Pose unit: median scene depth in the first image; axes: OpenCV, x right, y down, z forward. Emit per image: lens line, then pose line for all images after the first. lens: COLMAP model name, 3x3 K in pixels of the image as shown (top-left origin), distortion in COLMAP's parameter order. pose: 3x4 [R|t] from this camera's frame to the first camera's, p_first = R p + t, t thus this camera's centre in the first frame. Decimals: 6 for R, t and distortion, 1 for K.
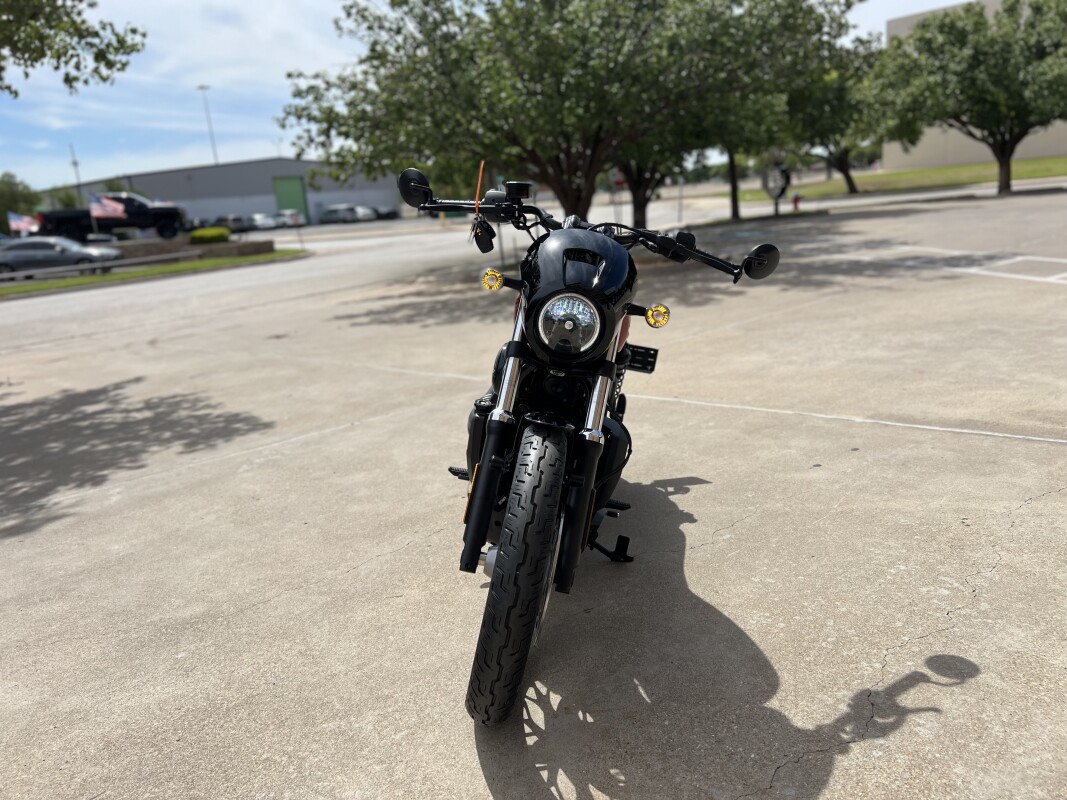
lens RADIAL K [[811.9, 0, 540.5], [0, 811.9, 401.5], [0, 0, 1]] dist [0.040913, -0.040828]
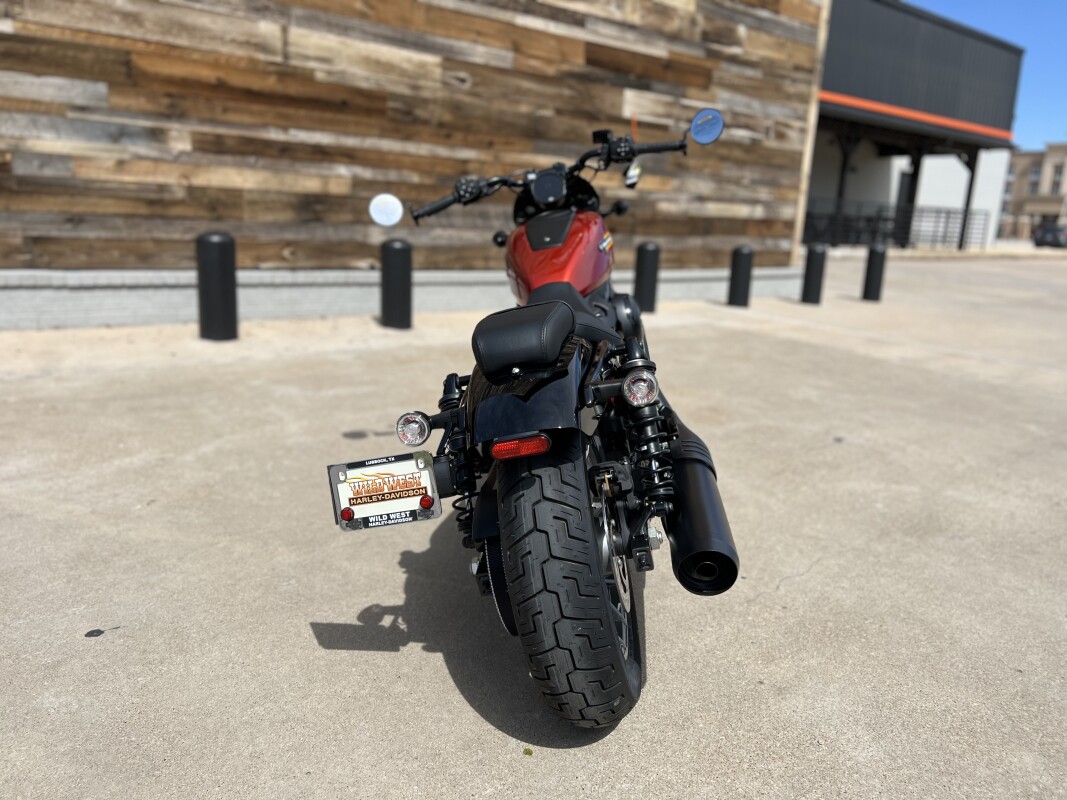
lens RADIAL K [[811.9, 0, 540.5], [0, 811.9, 401.5], [0, 0, 1]] dist [0.040913, -0.040828]
pose [[-0.998933, 0.029473, 0.035554, 0.002801], [0.042447, 0.889258, 0.455433, -0.038394], [-0.018193, 0.456456, -0.889560, 0.185256]]
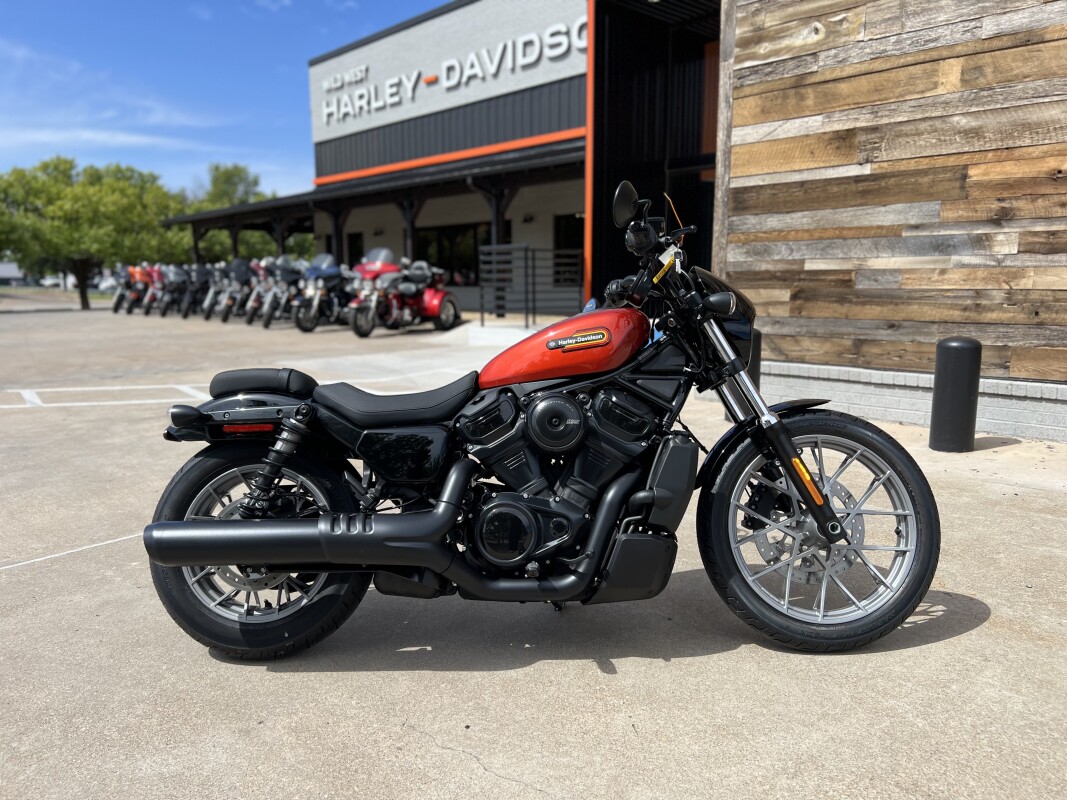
lens RADIAL K [[801.7, 0, 533.3], [0, 801.7, 421.7], [0, 0, 1]] dist [0.040636, -0.041948]
pose [[-0.052529, -0.081119, 0.995319, -0.088590], [0.246807, 0.964721, 0.091651, -0.012594], [-0.967640, 0.250466, -0.030656, 0.103553]]
